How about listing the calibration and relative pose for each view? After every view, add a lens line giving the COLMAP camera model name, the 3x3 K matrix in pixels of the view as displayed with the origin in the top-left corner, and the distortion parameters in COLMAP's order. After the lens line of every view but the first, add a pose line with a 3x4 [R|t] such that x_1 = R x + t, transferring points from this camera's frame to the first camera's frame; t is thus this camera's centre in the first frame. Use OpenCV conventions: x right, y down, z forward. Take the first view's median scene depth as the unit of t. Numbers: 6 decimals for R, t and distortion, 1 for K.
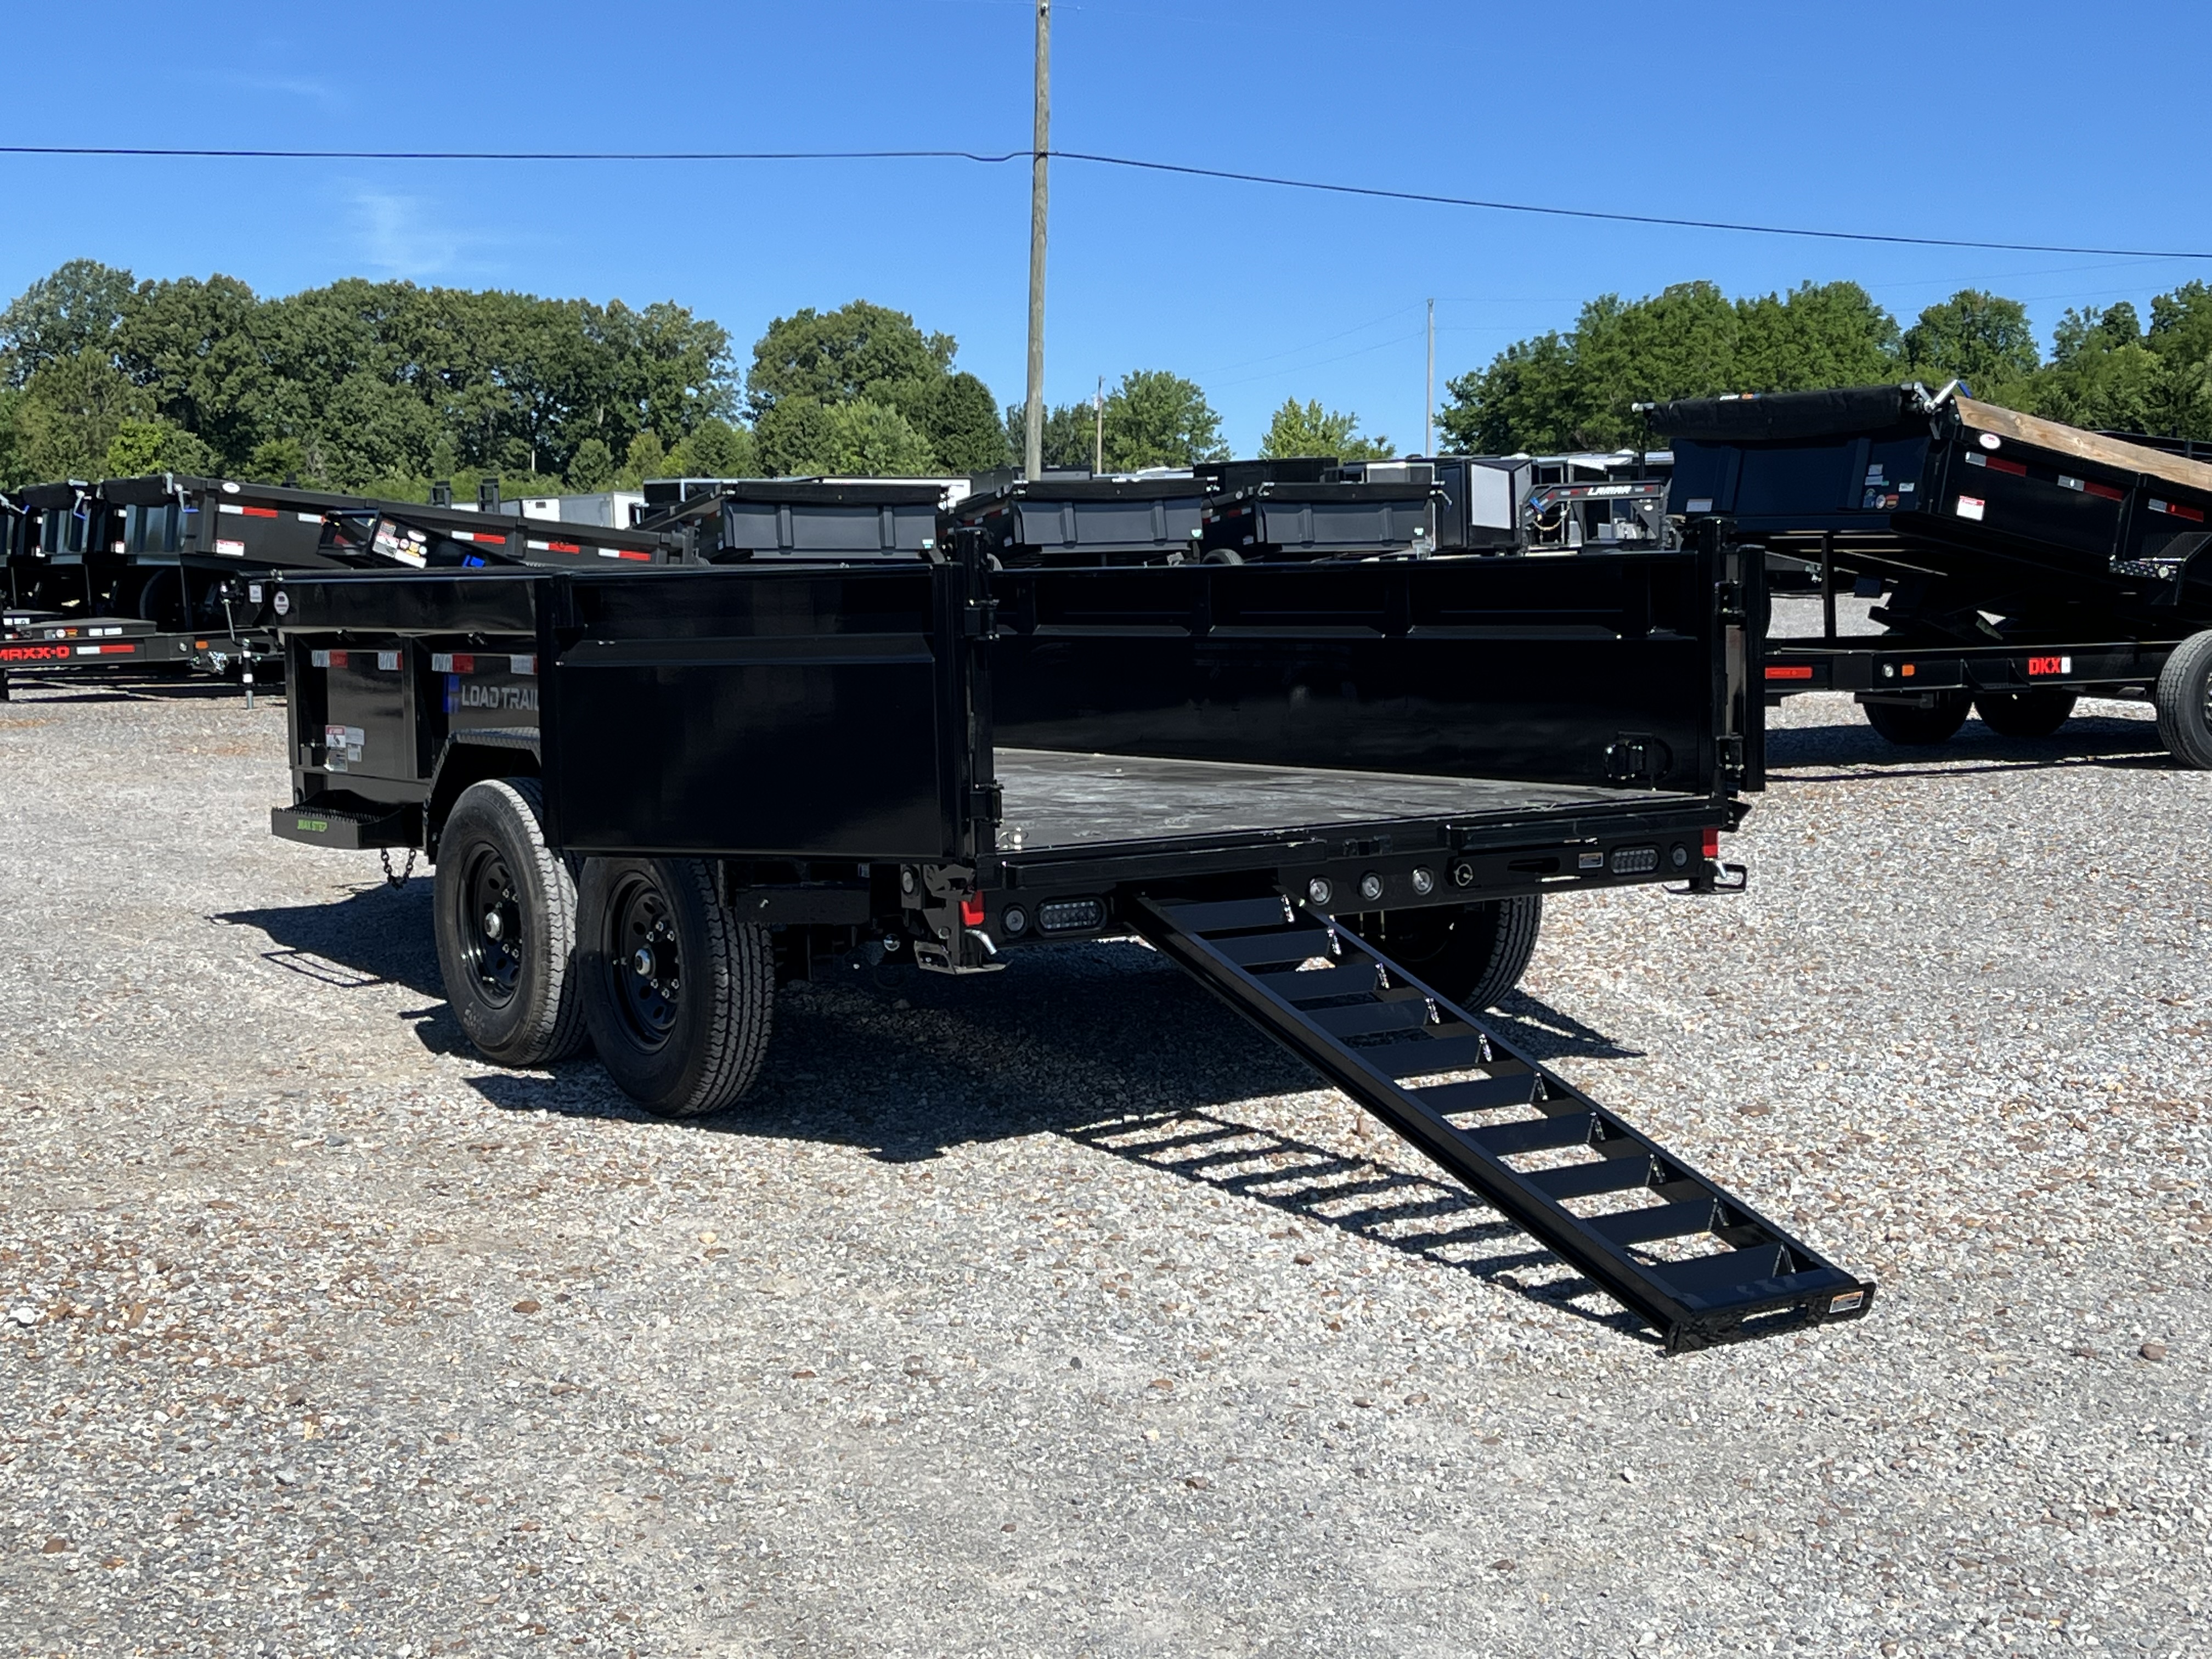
lens RADIAL K [[3040.0, 0, 1051.0], [0, 3040.0, 820.3], [0, 0, 1]] dist [0.165869, -0.616904]
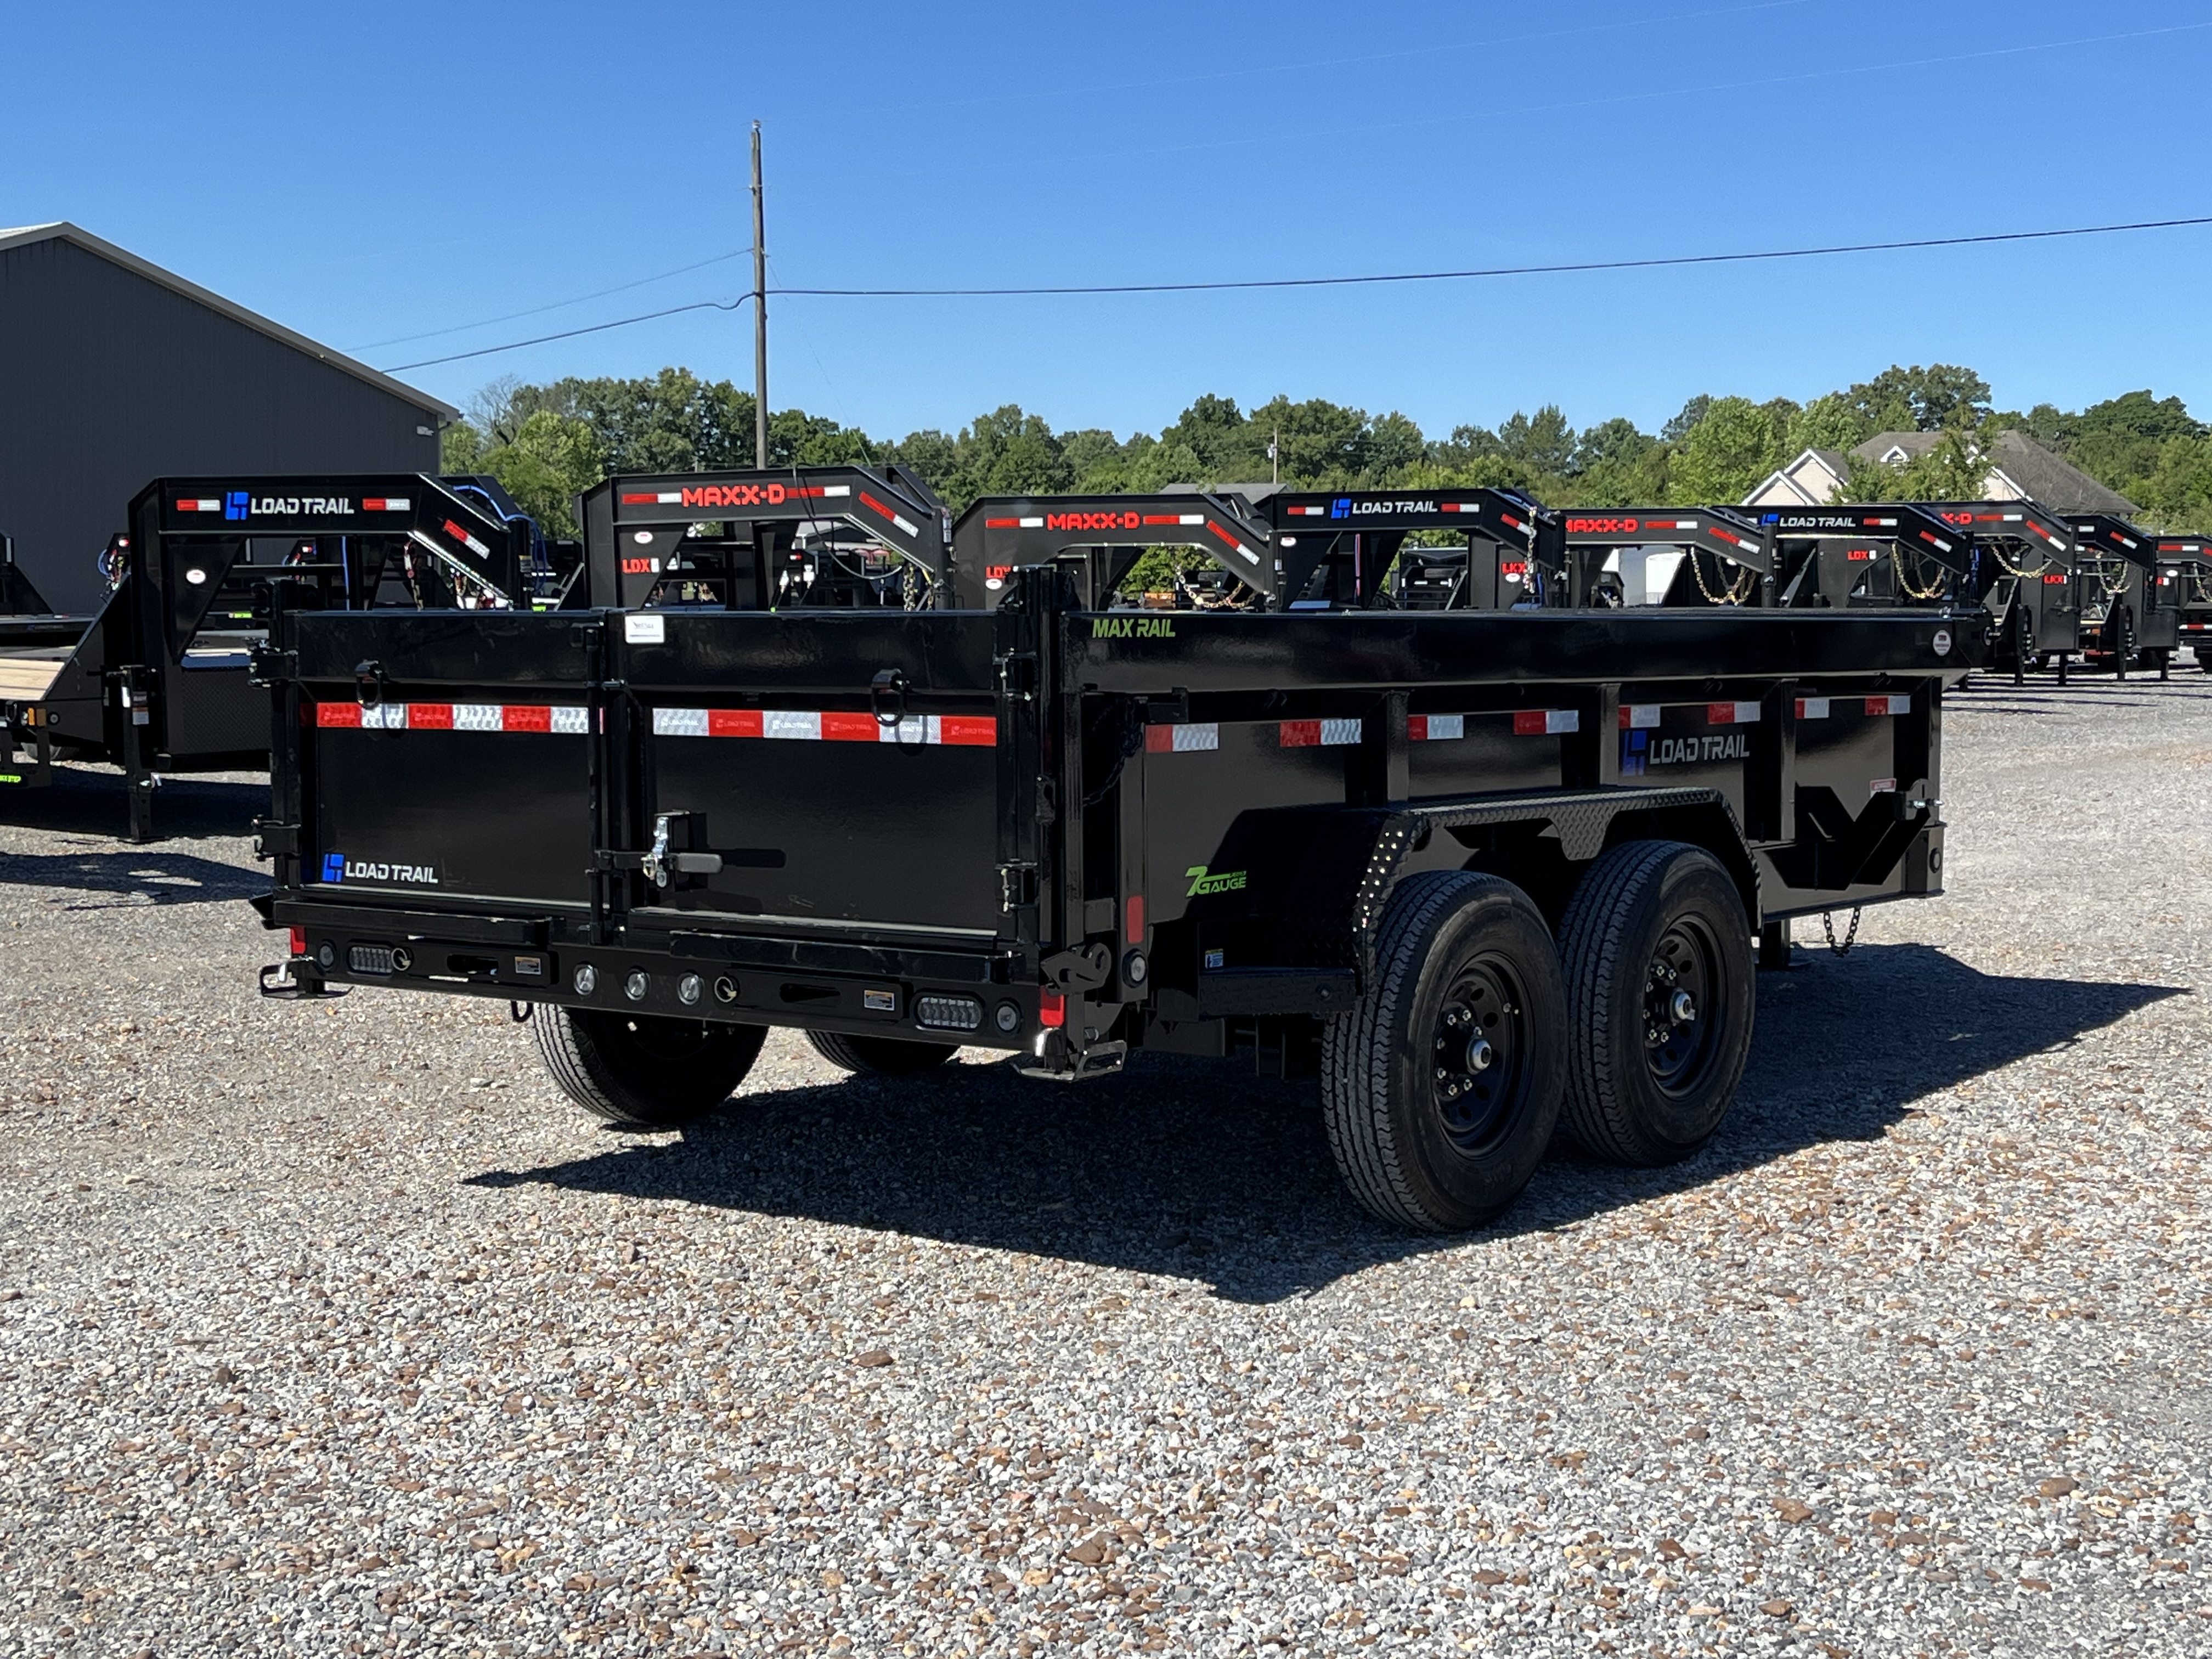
lens RADIAL K [[2961.3, 0, 1134.1], [0, 2961.3, 827.0], [0, 0, 1]] dist [0.161441, -0.605505]
pose [[0.348587, 0.080706, -0.933795, 0.411486], [-0.082013, 0.995091, 0.055388, -0.035775], [0.933681, 0.057276, 0.353494, 0.355780]]
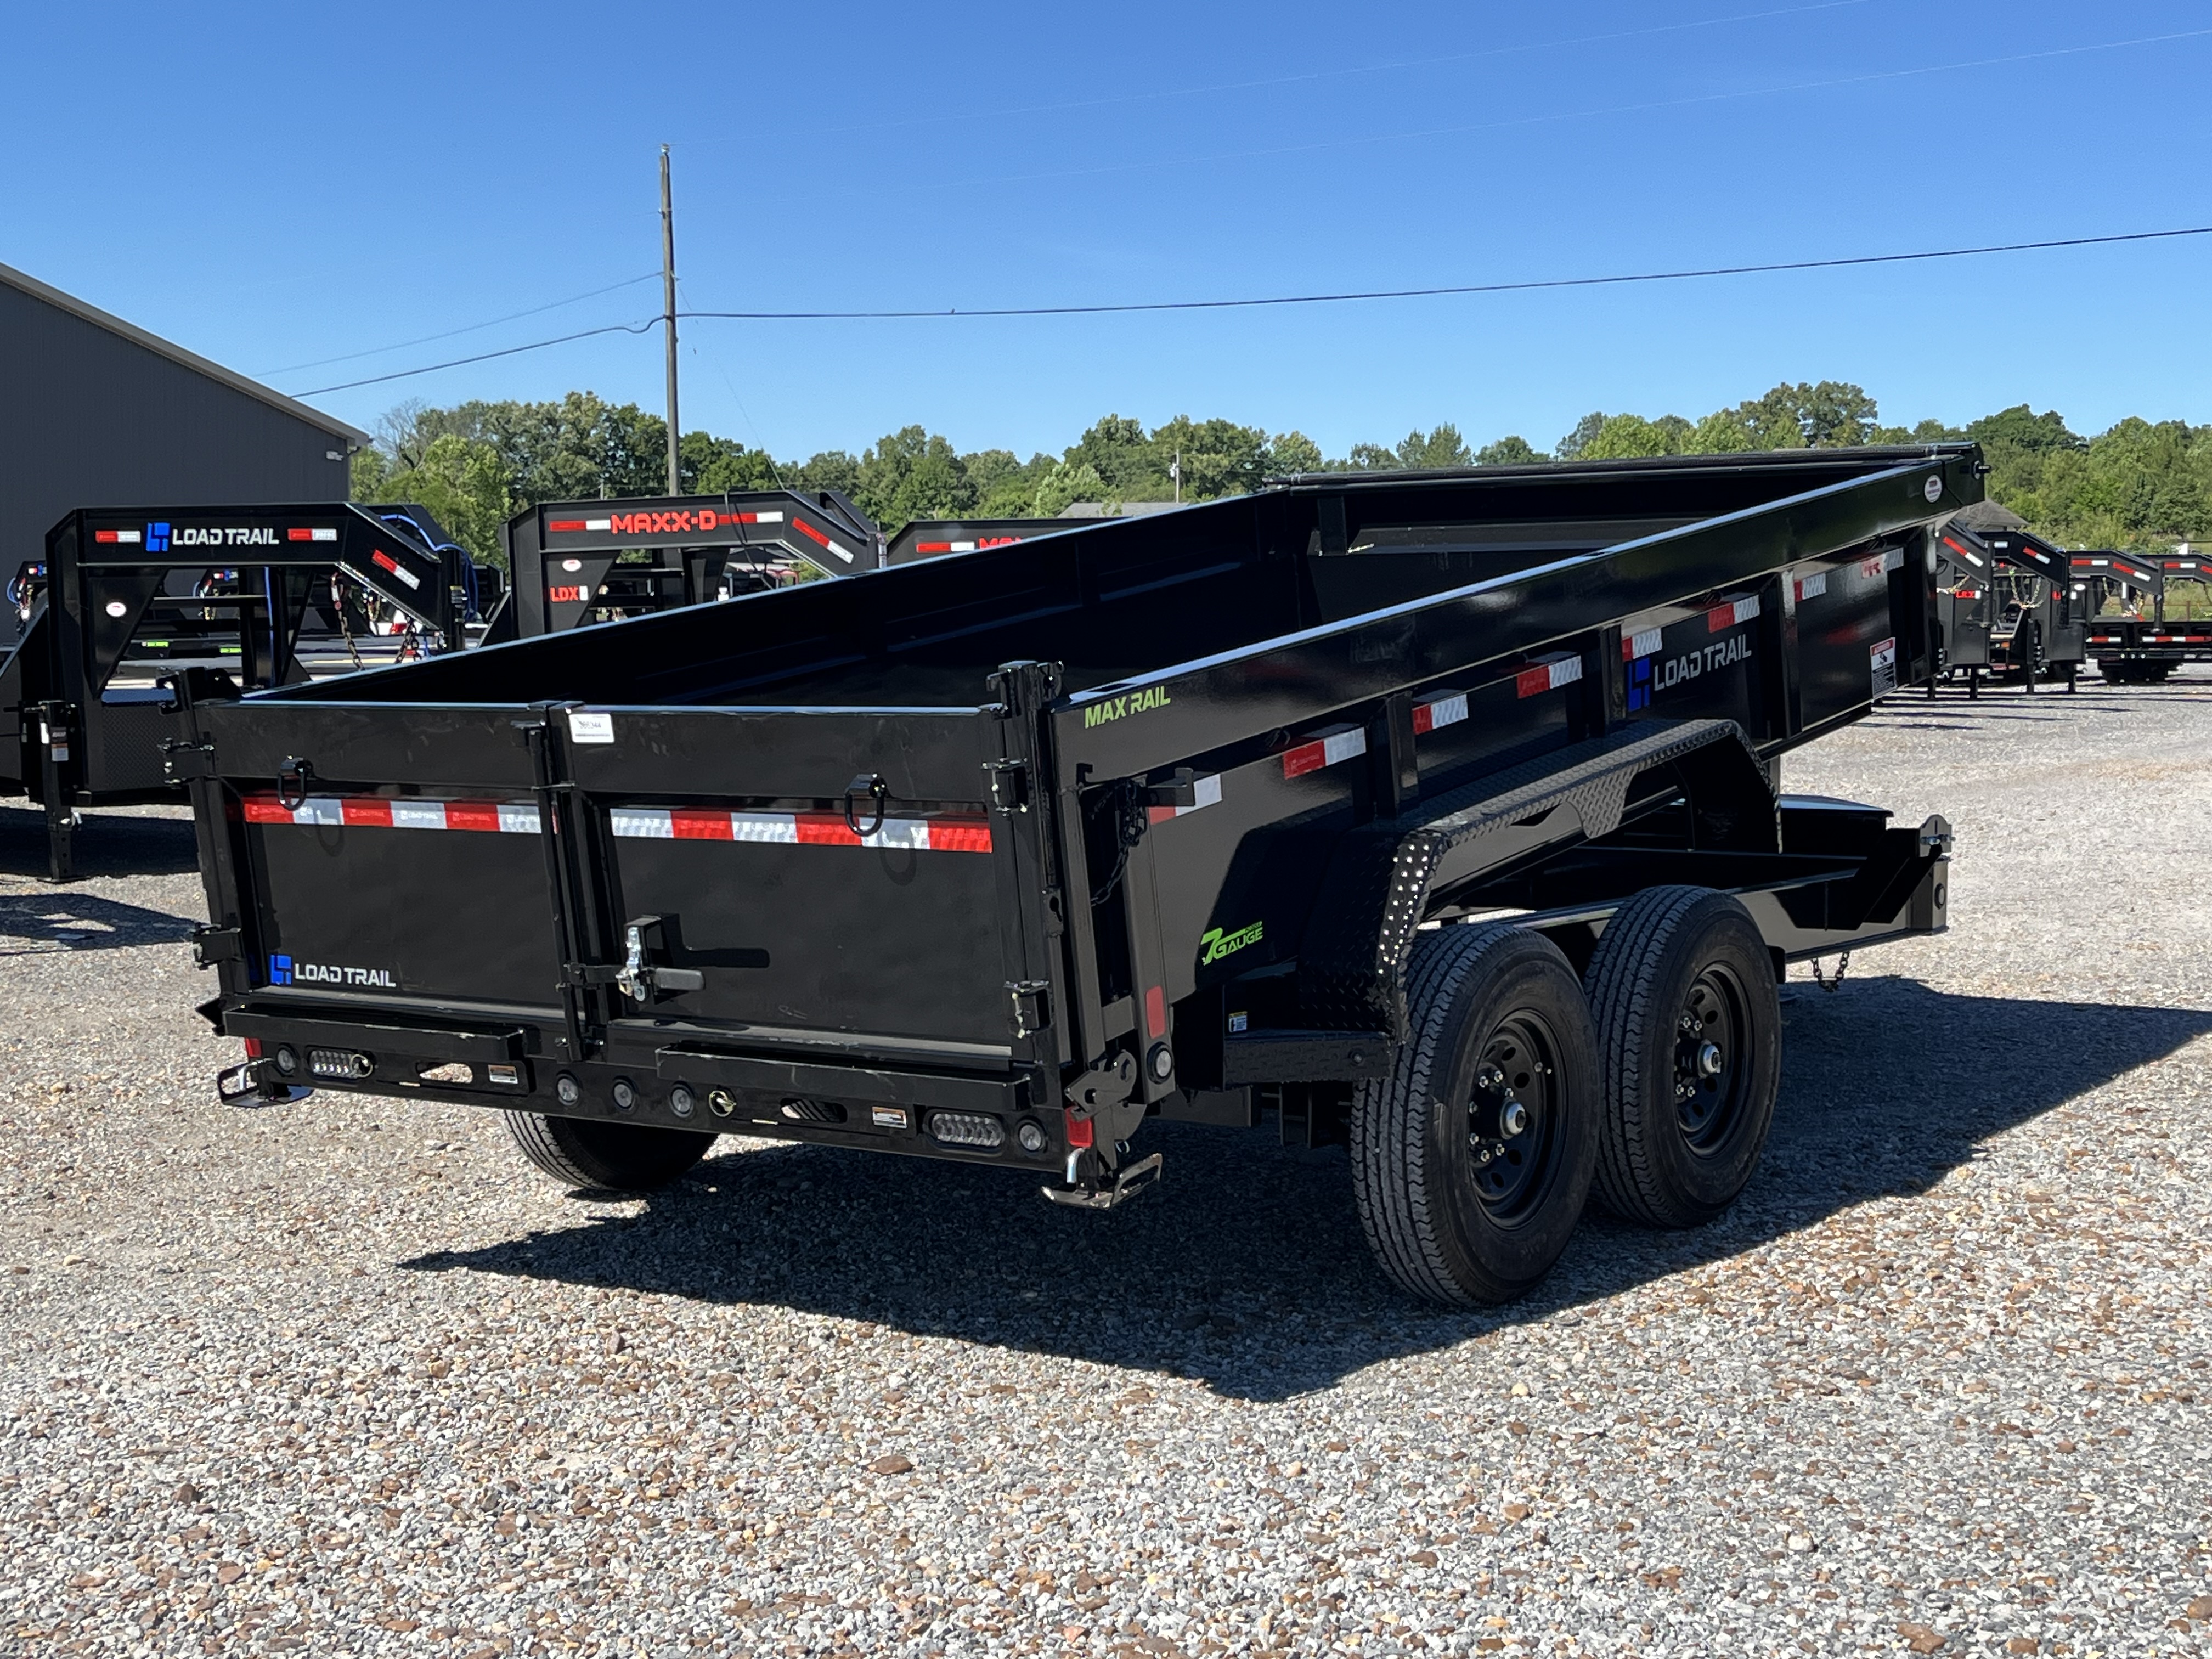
lens RADIAL K [[2928.1, 0, 1111.9], [0, 2928.1, 837.2], [0, 0, 1]] dist [0.134419, -0.433797]
pose [[0.372401, 0.075904, -0.924963, 0.382039], [-0.074155, 0.995897, 0.051870, -0.038065], [0.925105, 0.049275, 0.376501, 0.352707]]
